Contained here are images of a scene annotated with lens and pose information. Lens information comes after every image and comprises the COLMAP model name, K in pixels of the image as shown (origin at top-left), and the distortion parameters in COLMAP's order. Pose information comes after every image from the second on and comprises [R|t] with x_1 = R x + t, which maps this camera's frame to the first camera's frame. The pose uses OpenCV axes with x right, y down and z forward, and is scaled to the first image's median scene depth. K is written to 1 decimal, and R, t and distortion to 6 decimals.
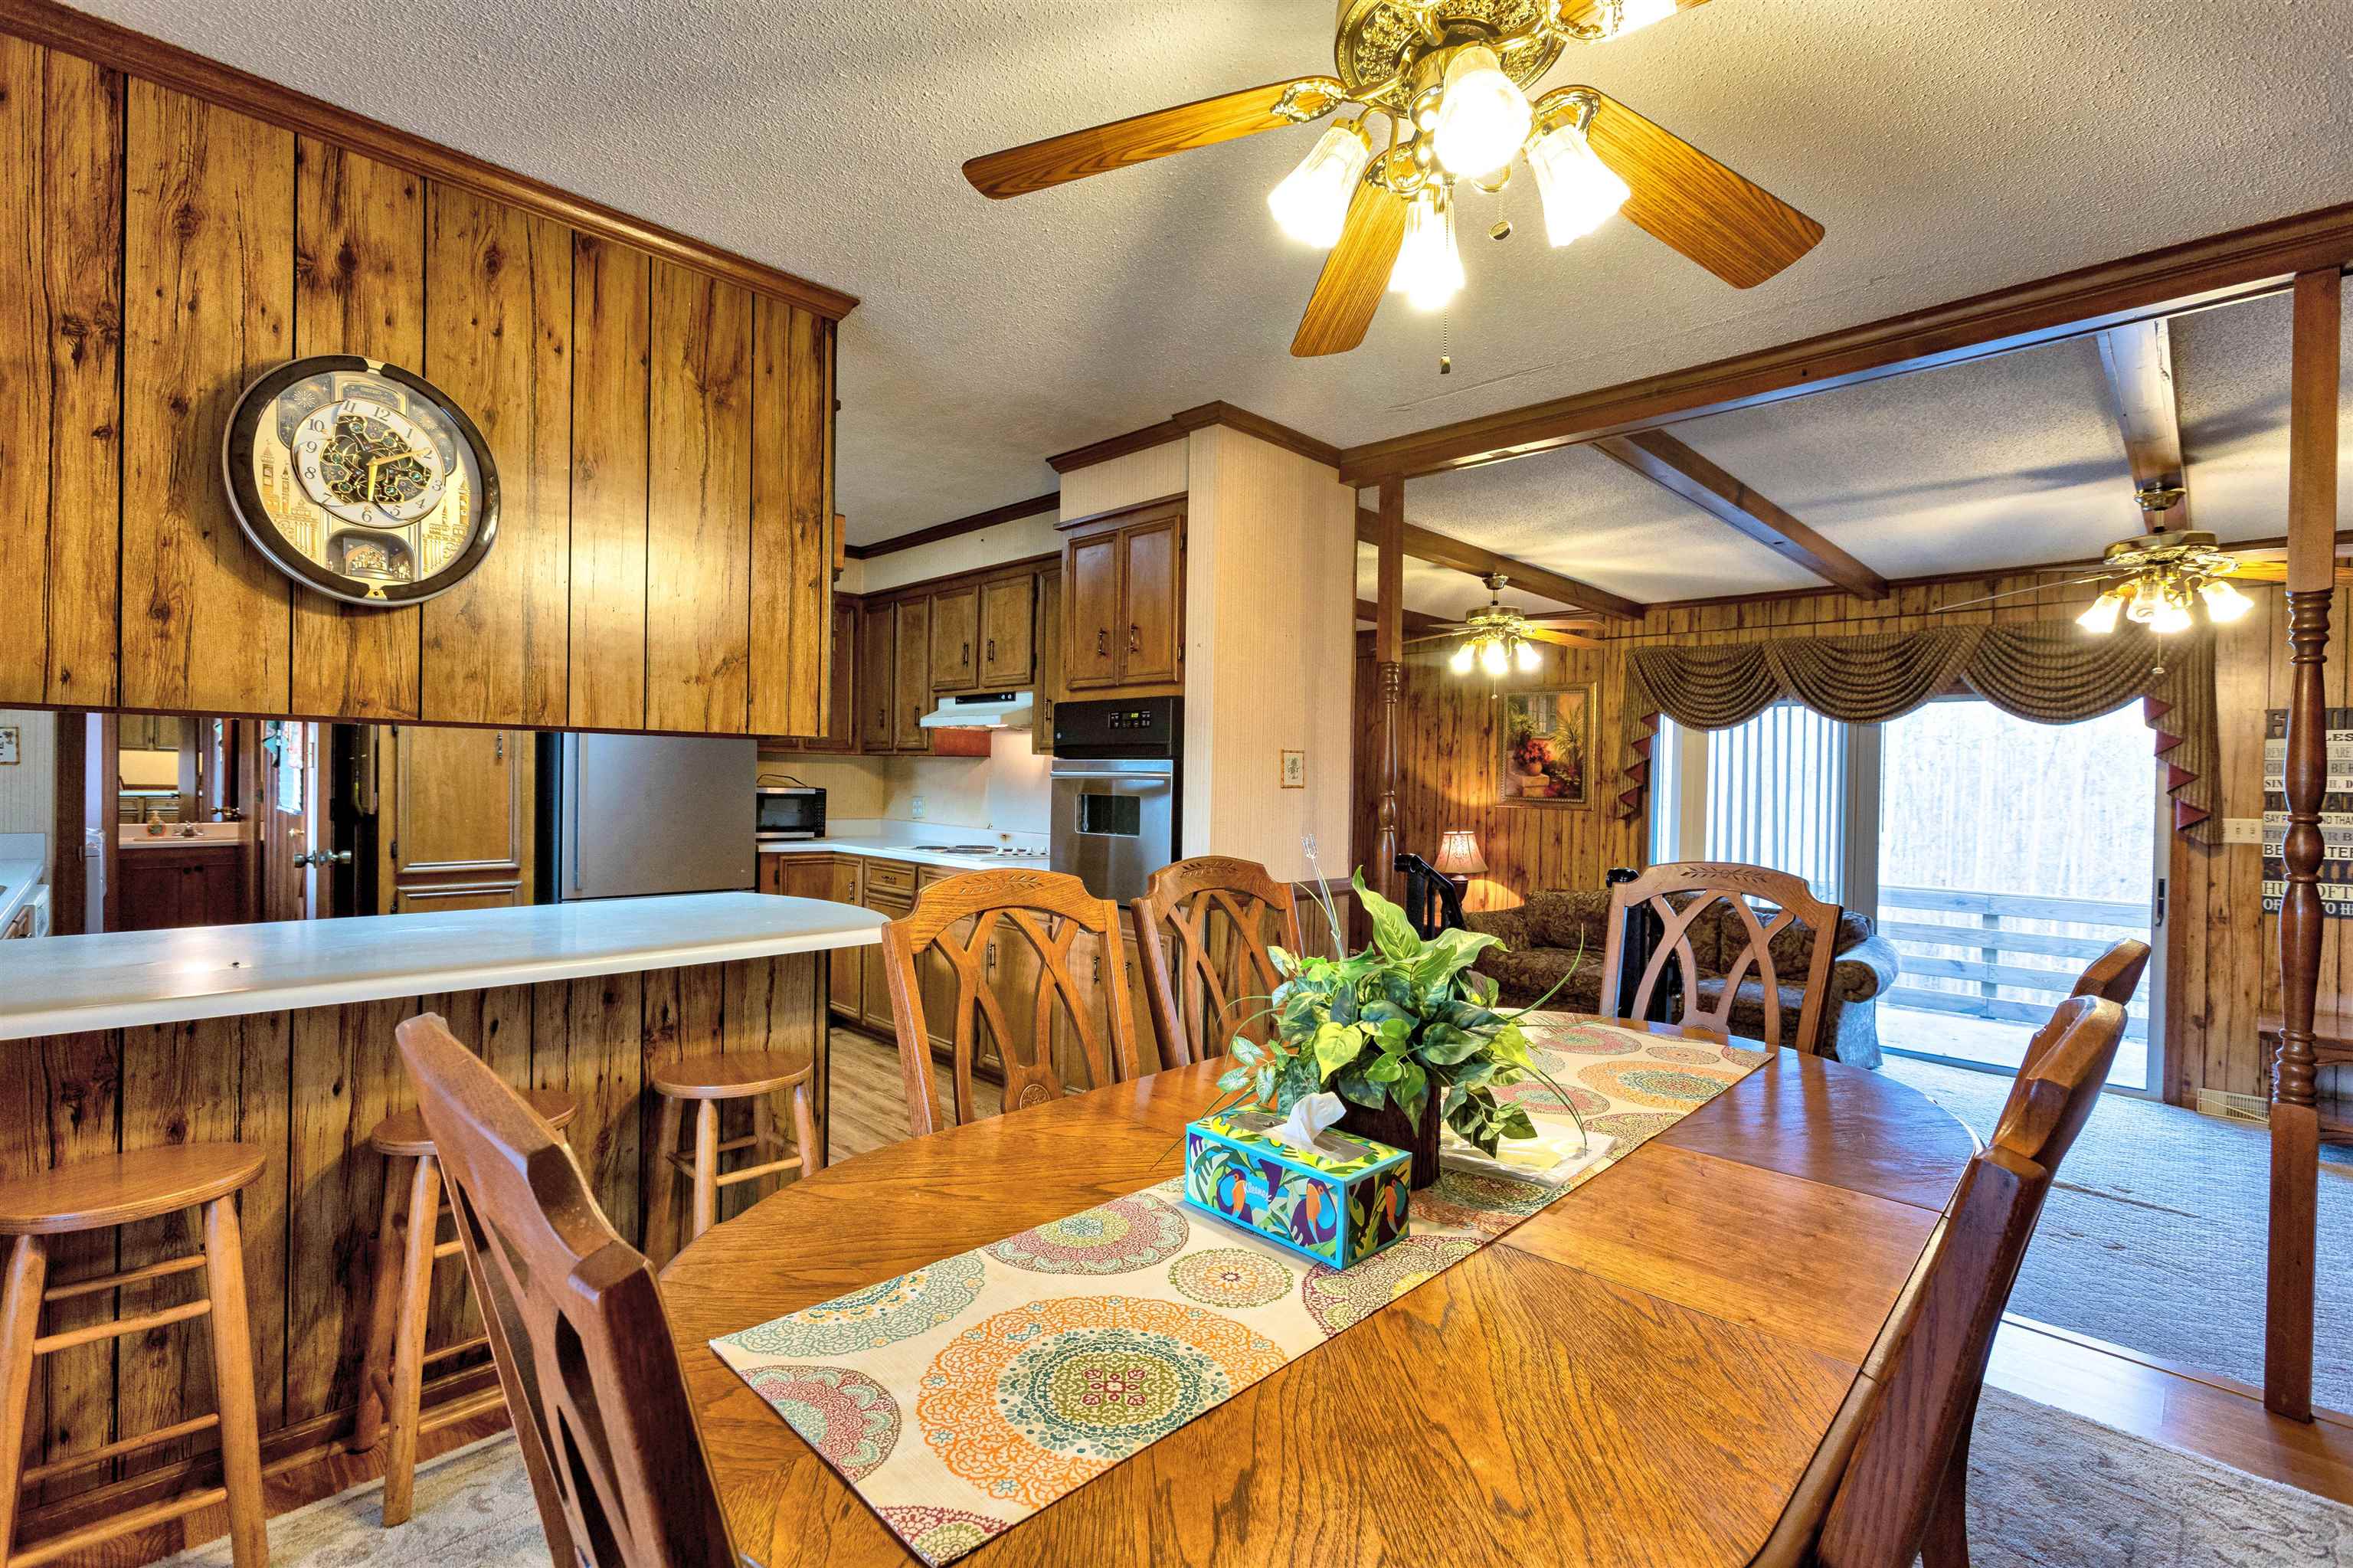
lens RADIAL K [[1039.7, 0, 1176.5], [0, 1039.7, 784.0], [0, 0, 1]] dist [-0.001141, 0.000165]
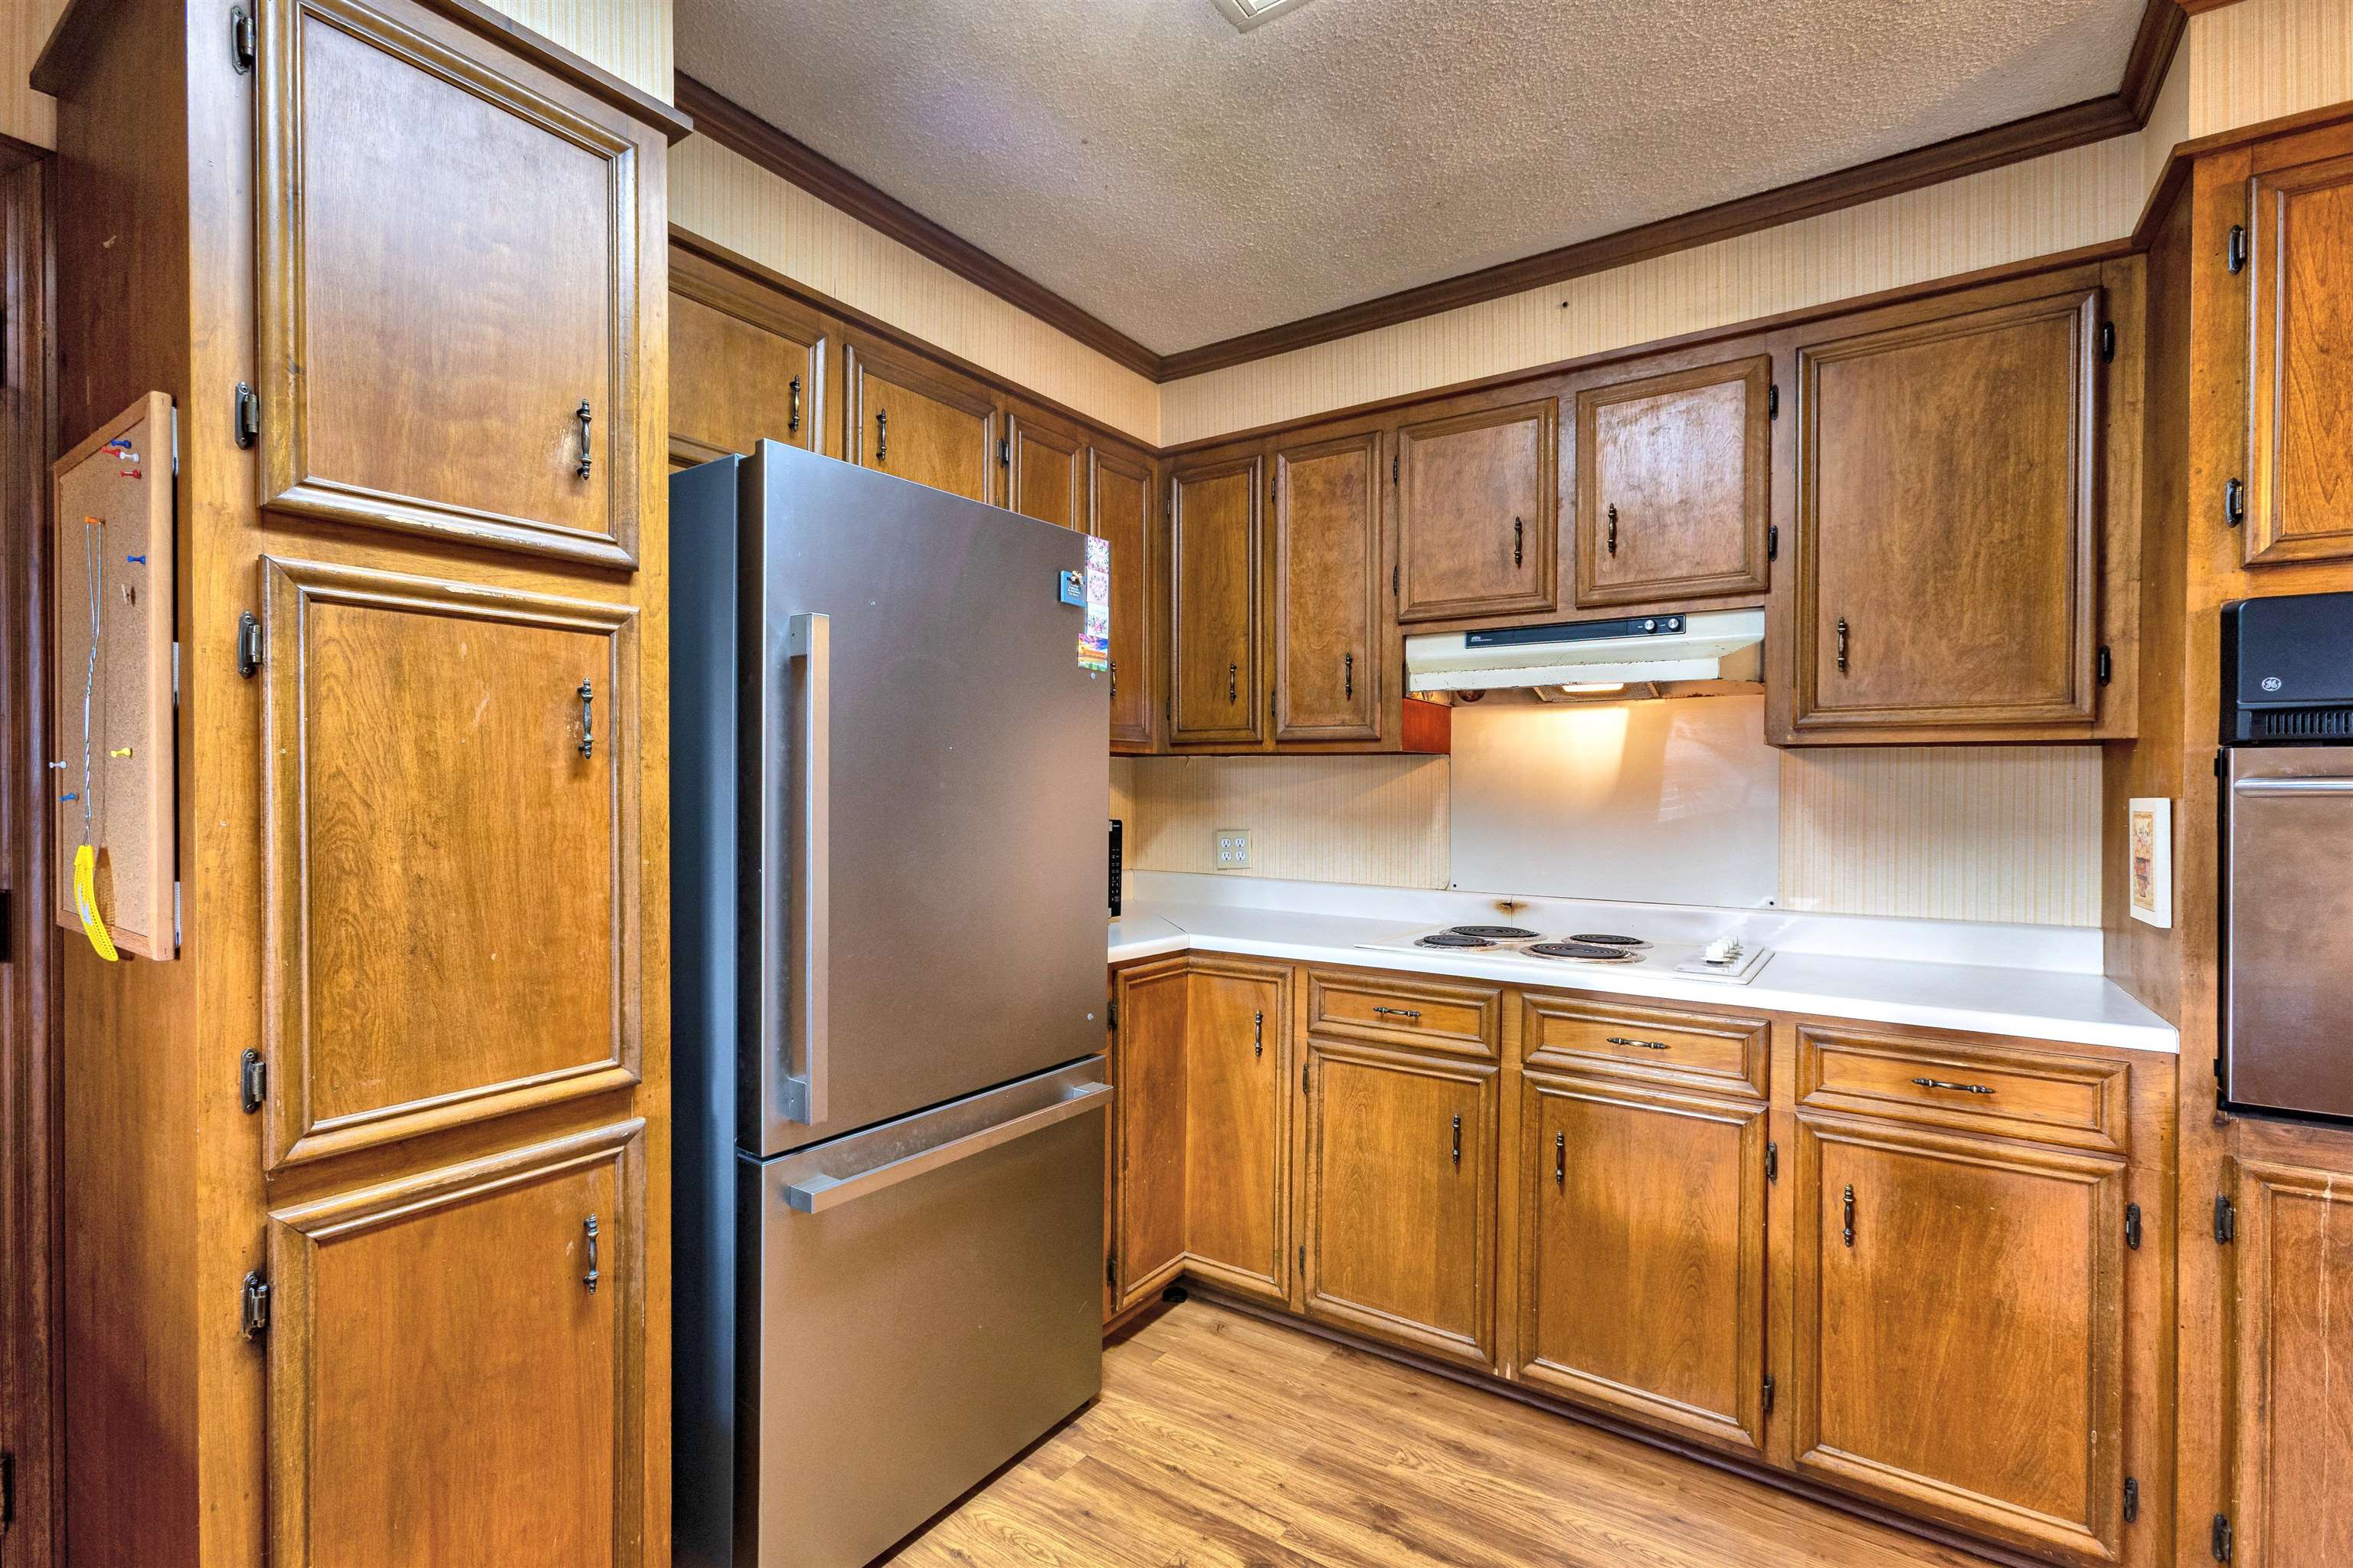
lens RADIAL K [[1059.5, 0, 1176.5], [0, 1059.5, 784.0], [0, 0, 1]] dist [-0.002279, -0.000070]
pose [[0.983255, -0.010591, 0.181925, -0.870571], [0.011514, 0.999926, -0.004014, -0.021899], [-0.181869, 0.006042, 0.983304, 1.040724]]
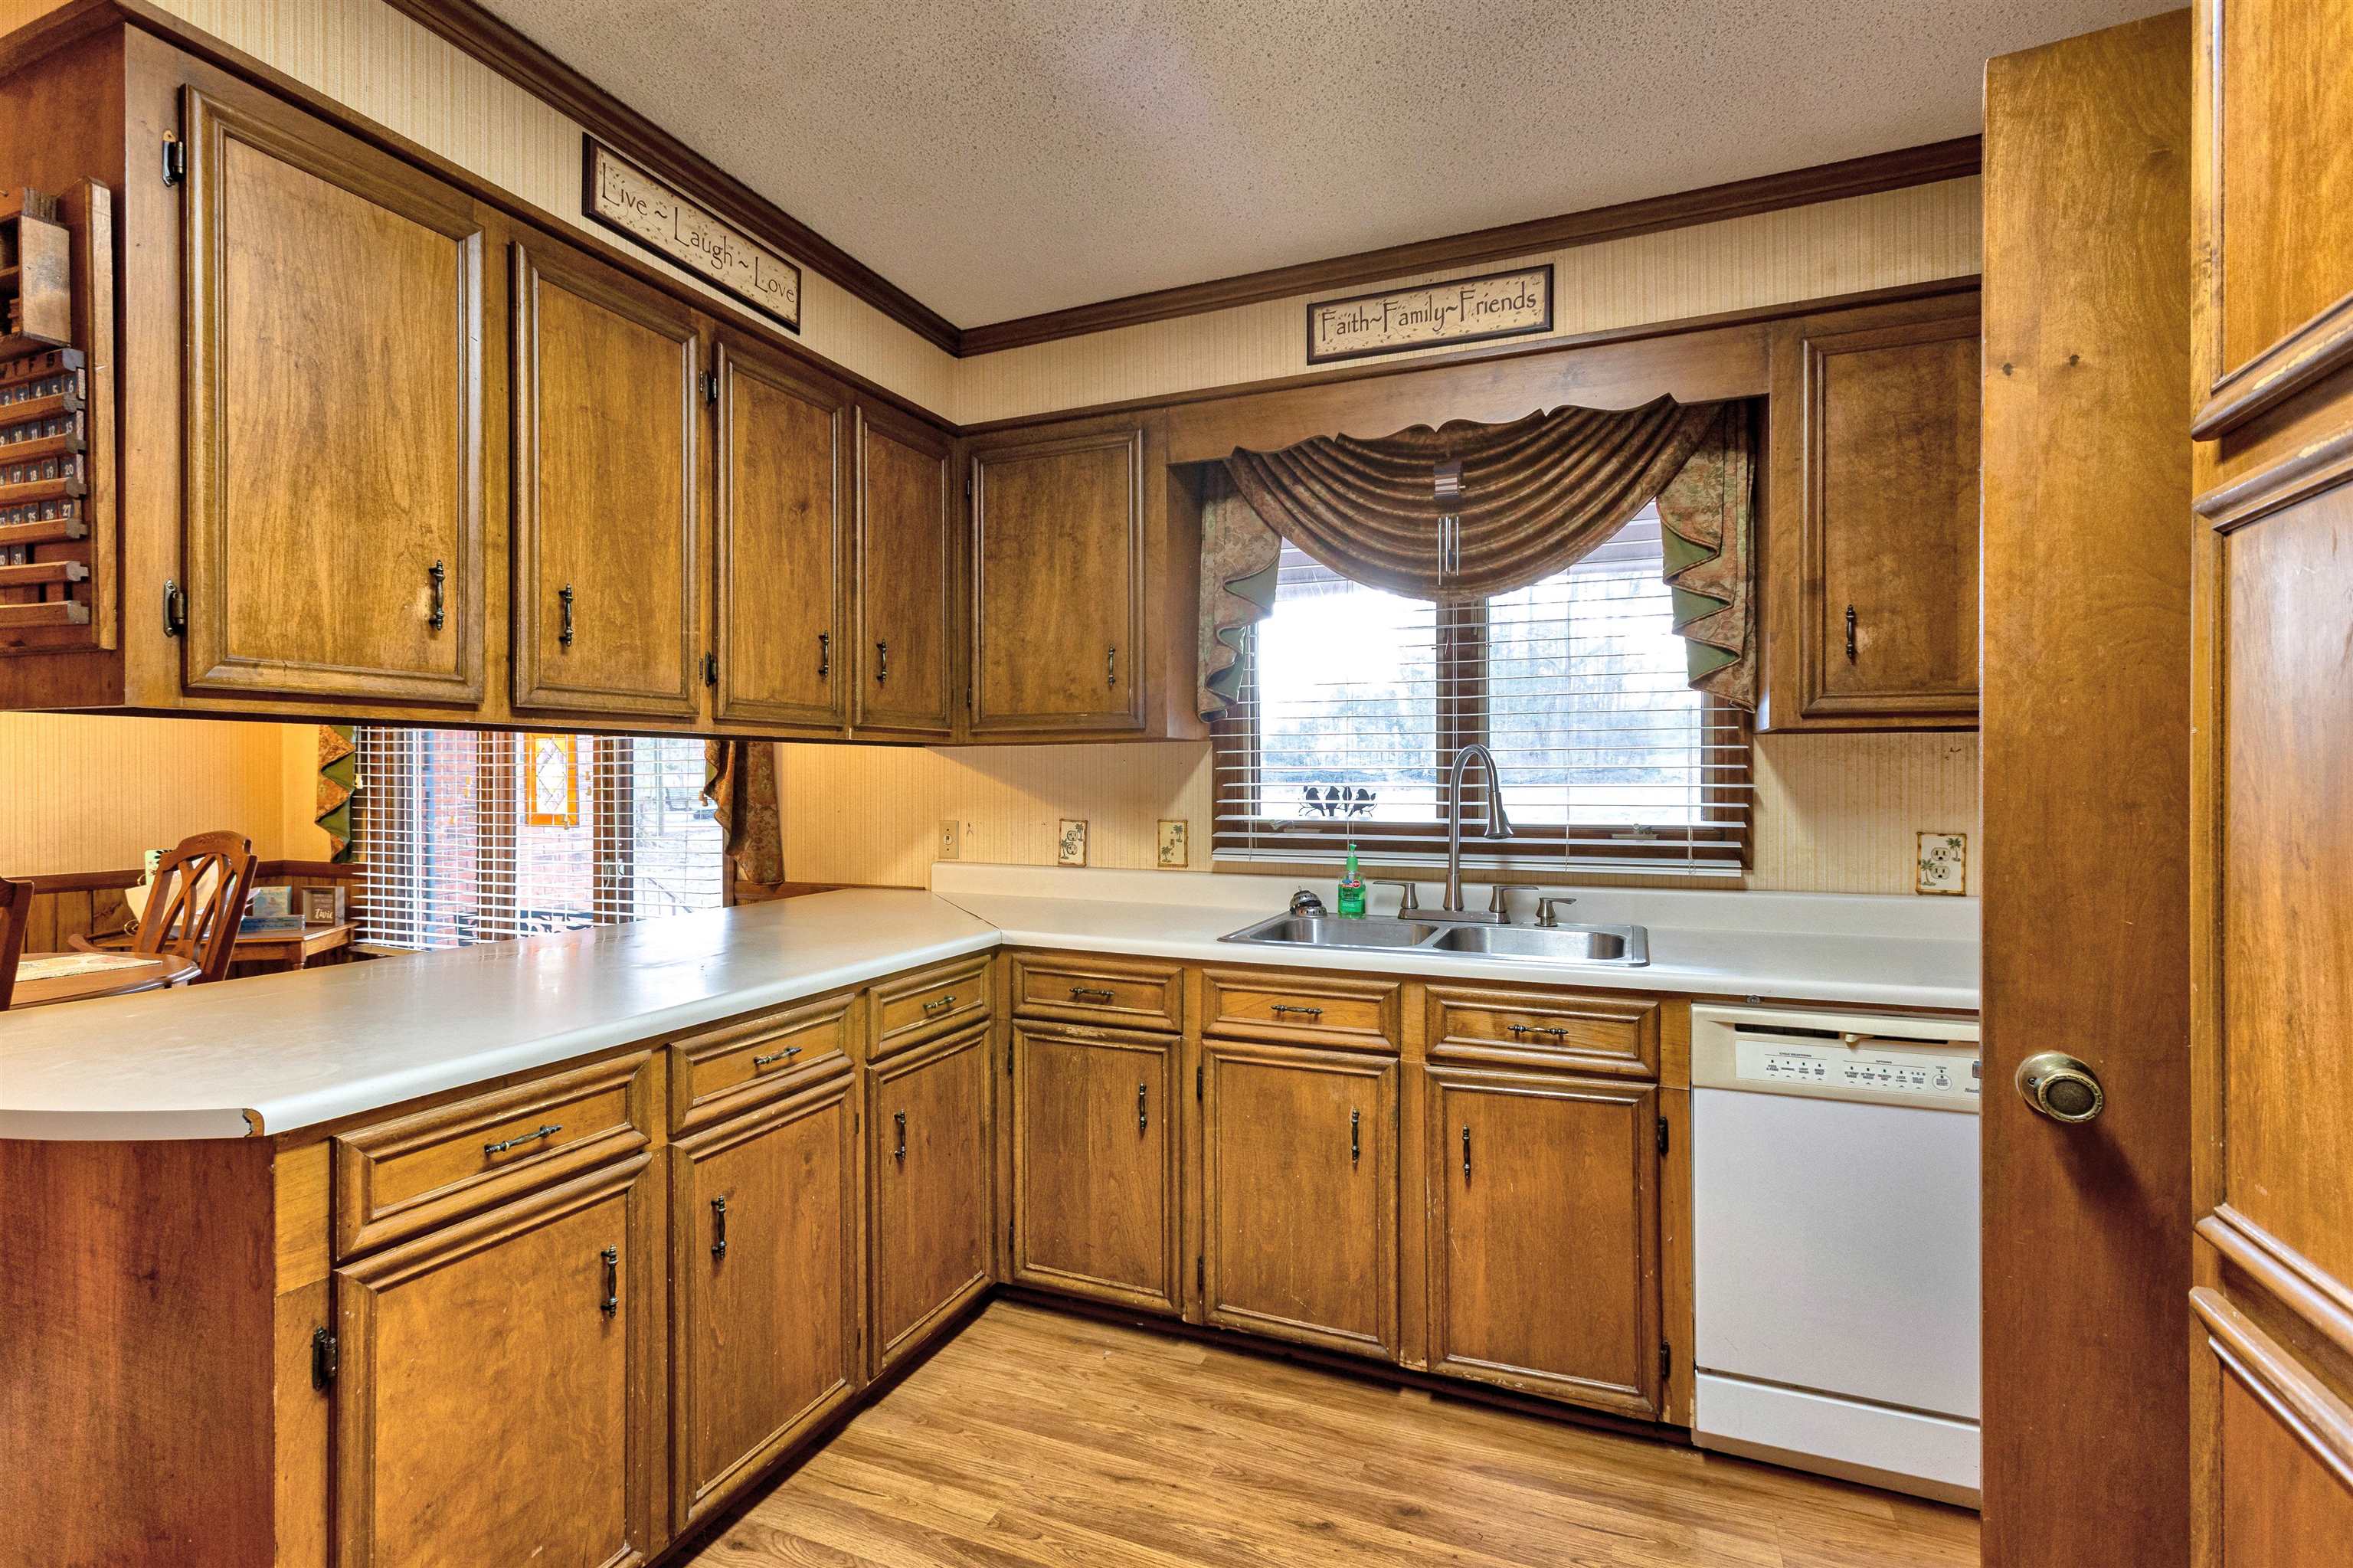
lens RADIAL K [[1082.1, 0, 1175.6], [0, 1082.1, 774.6], [0, 0, 1]] dist [-0.003198, -0.000328]
pose [[-0.925463, -0.019403, -0.378341, -0.686765], [-0.018940, 0.999808, -0.004947, -0.016084], [0.378365, 0.002587, -0.925653, 1.766183]]
